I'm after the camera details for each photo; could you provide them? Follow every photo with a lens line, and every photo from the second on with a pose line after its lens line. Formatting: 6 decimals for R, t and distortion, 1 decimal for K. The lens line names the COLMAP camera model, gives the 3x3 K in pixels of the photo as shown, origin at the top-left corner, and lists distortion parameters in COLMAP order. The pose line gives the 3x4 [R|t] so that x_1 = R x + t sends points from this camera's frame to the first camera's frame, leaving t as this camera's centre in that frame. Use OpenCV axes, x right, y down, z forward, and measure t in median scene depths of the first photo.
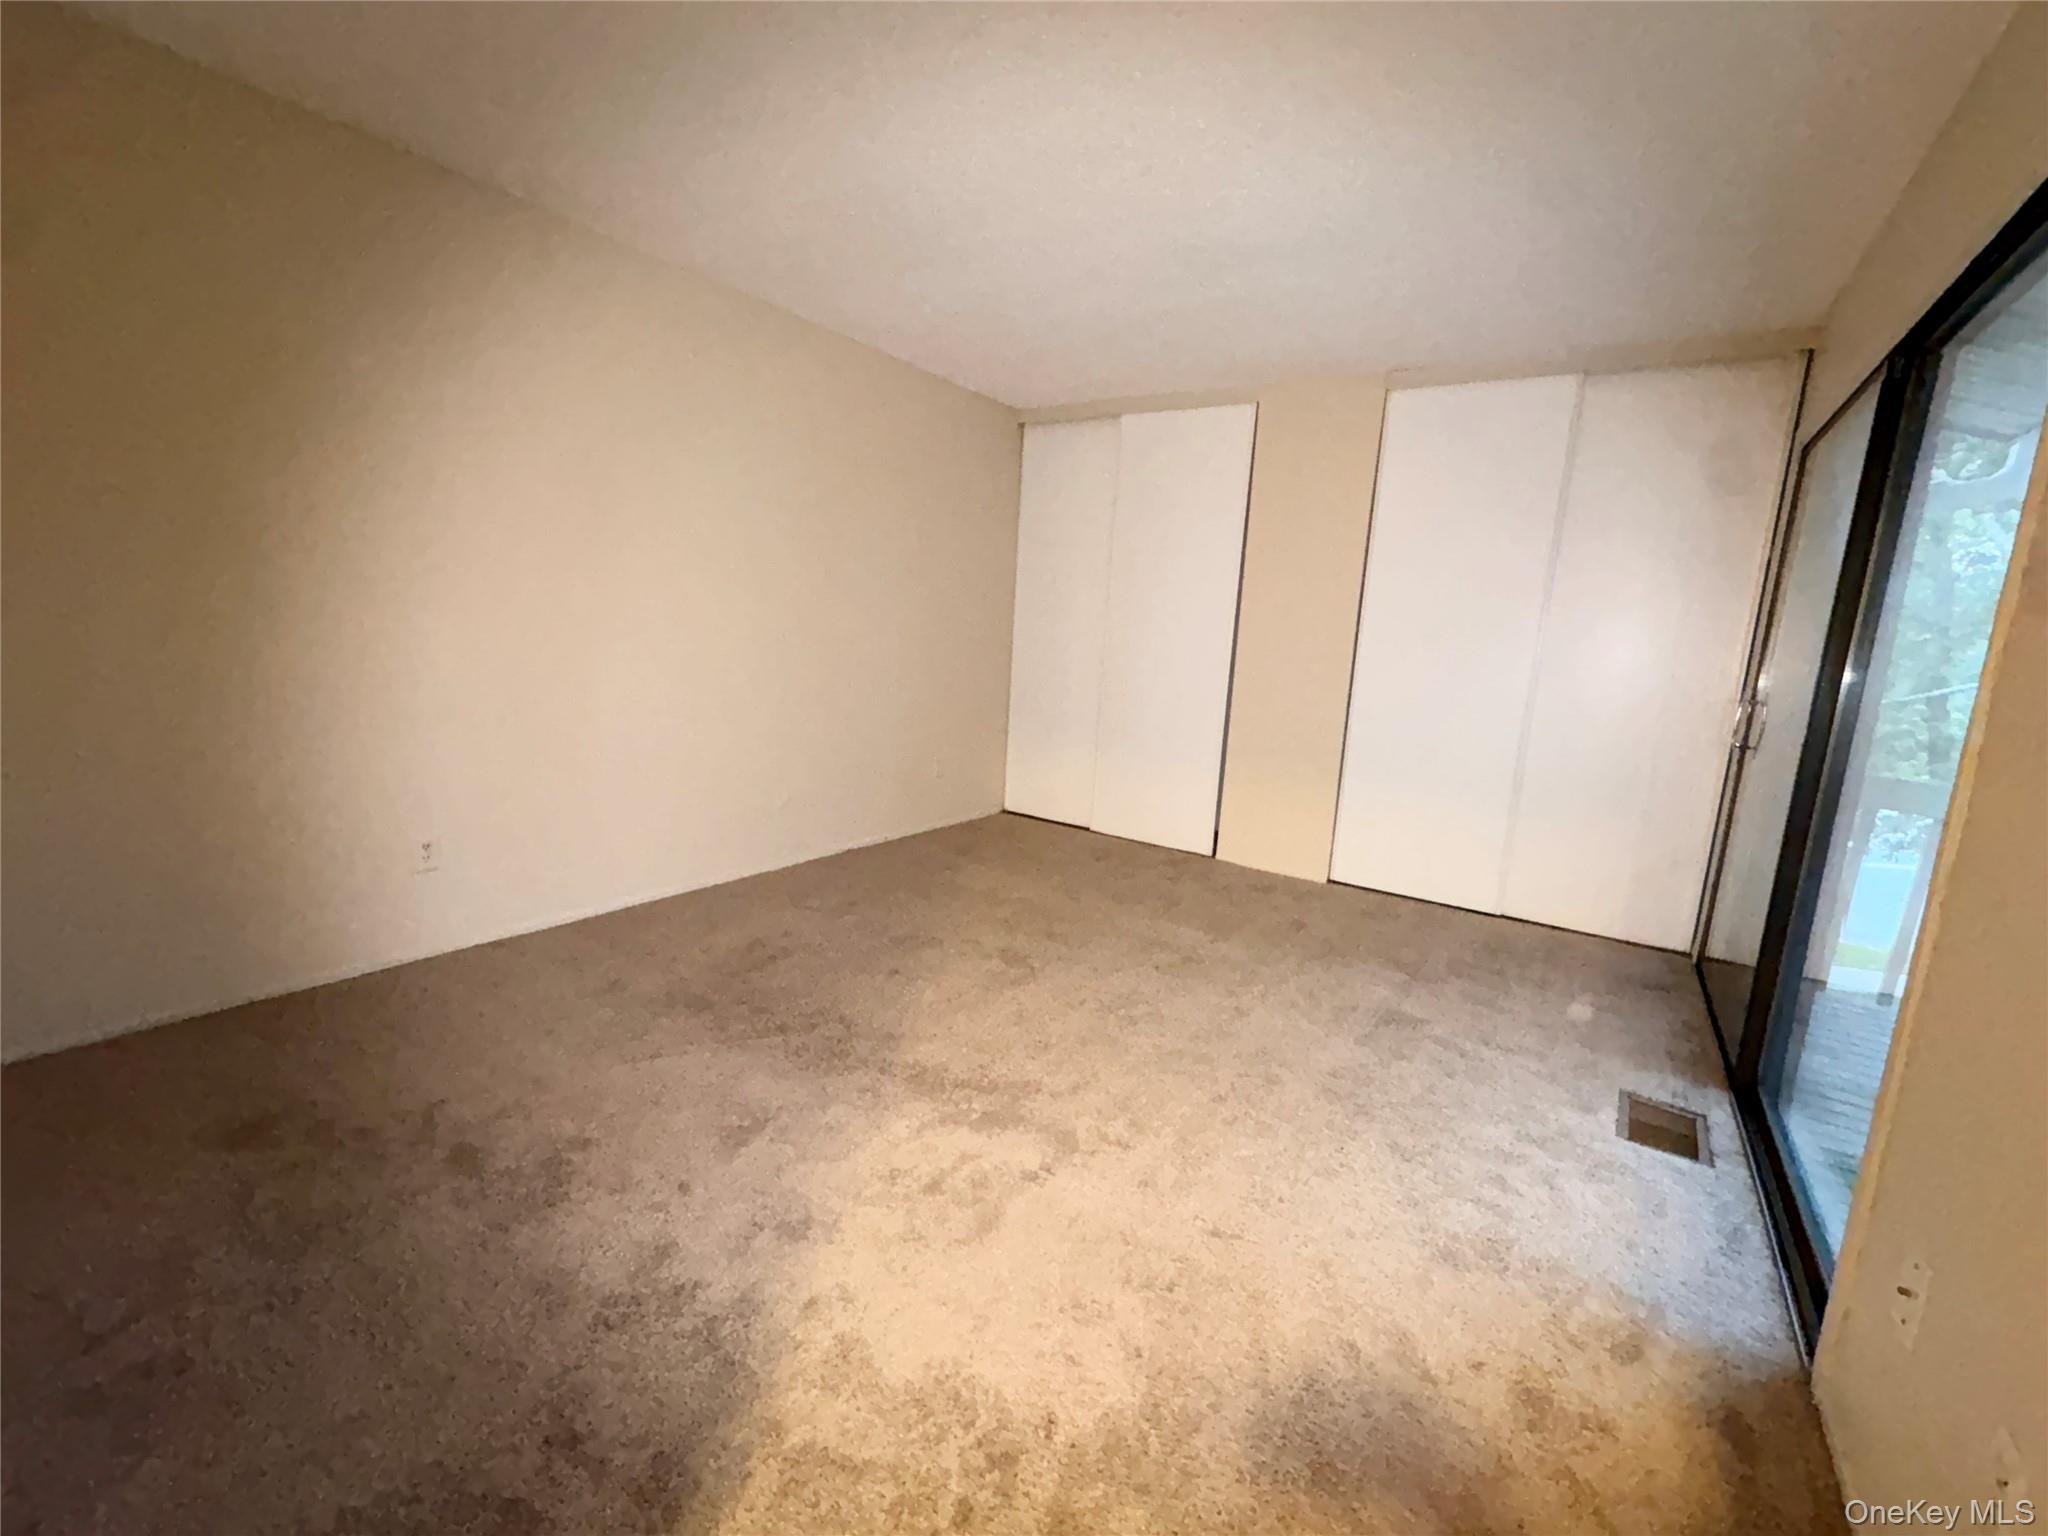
lens RADIAL K [[852.1, 0, 1025.5], [0, 852.1, 760.3], [0, 0, 1]] dist [-0.002209, -0.000202]
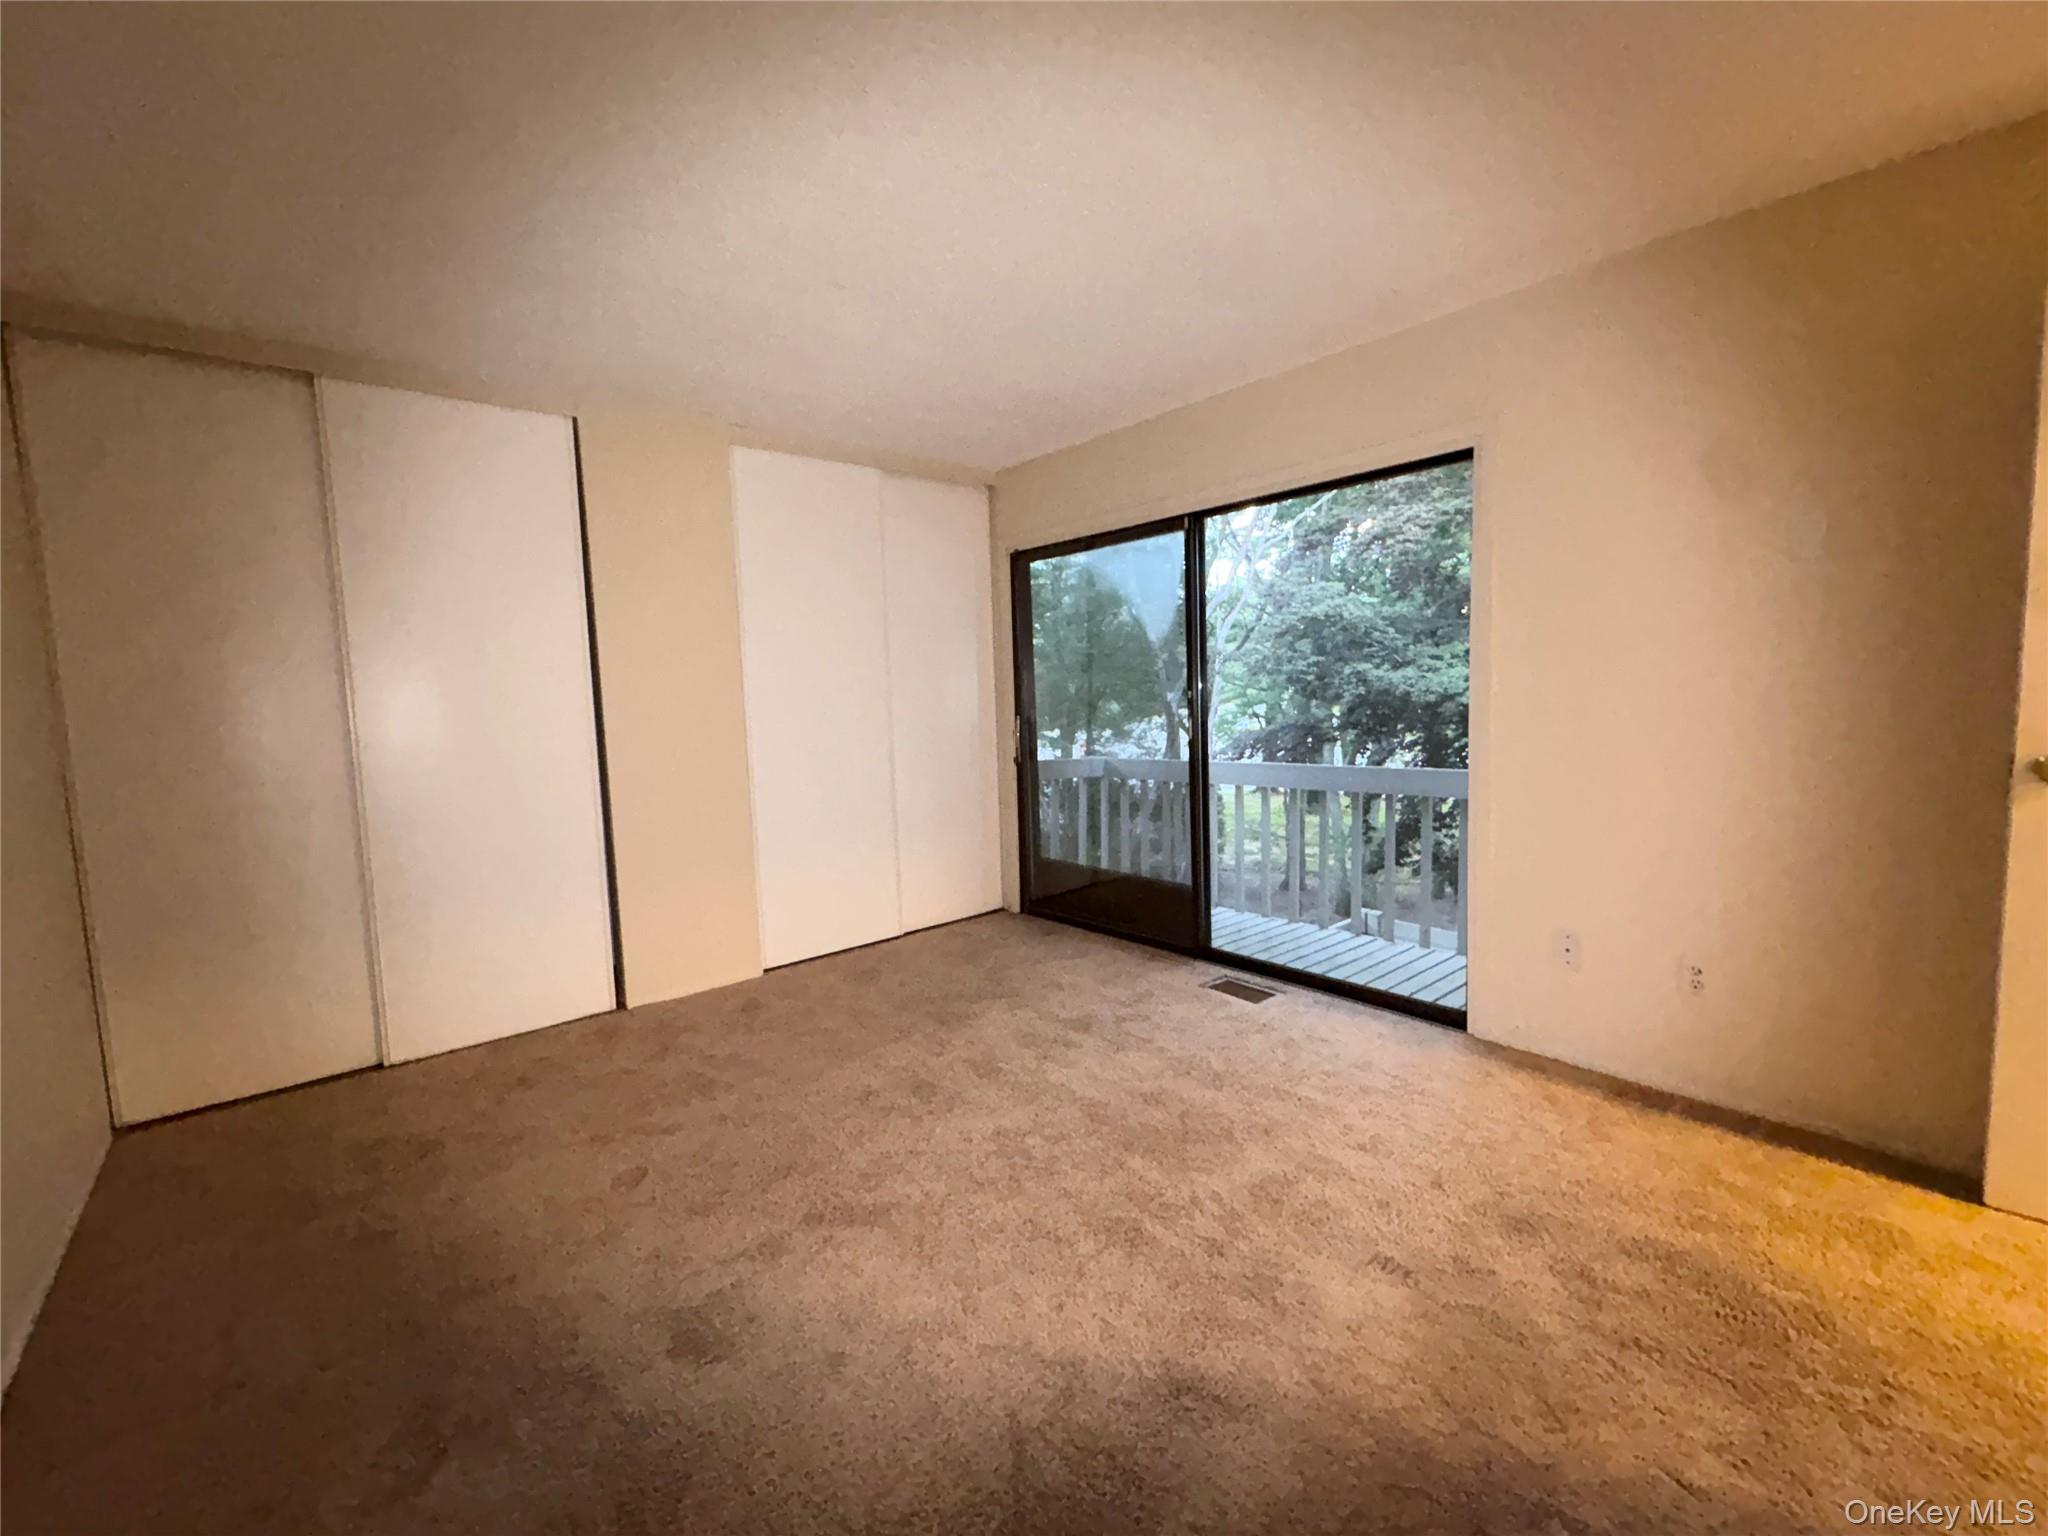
lens RADIAL K [[852.1, 0, 1025.5], [0, 852.1, 760.3], [0, 0, 1]] dist [-0.002209, -0.000202]
pose [[0.280487, -0.155002, 0.947260, -0.450837], [0.212852, 0.972349, 0.096081, -0.121220], [-0.935960, 0.174677, 0.305724, 0.491425]]
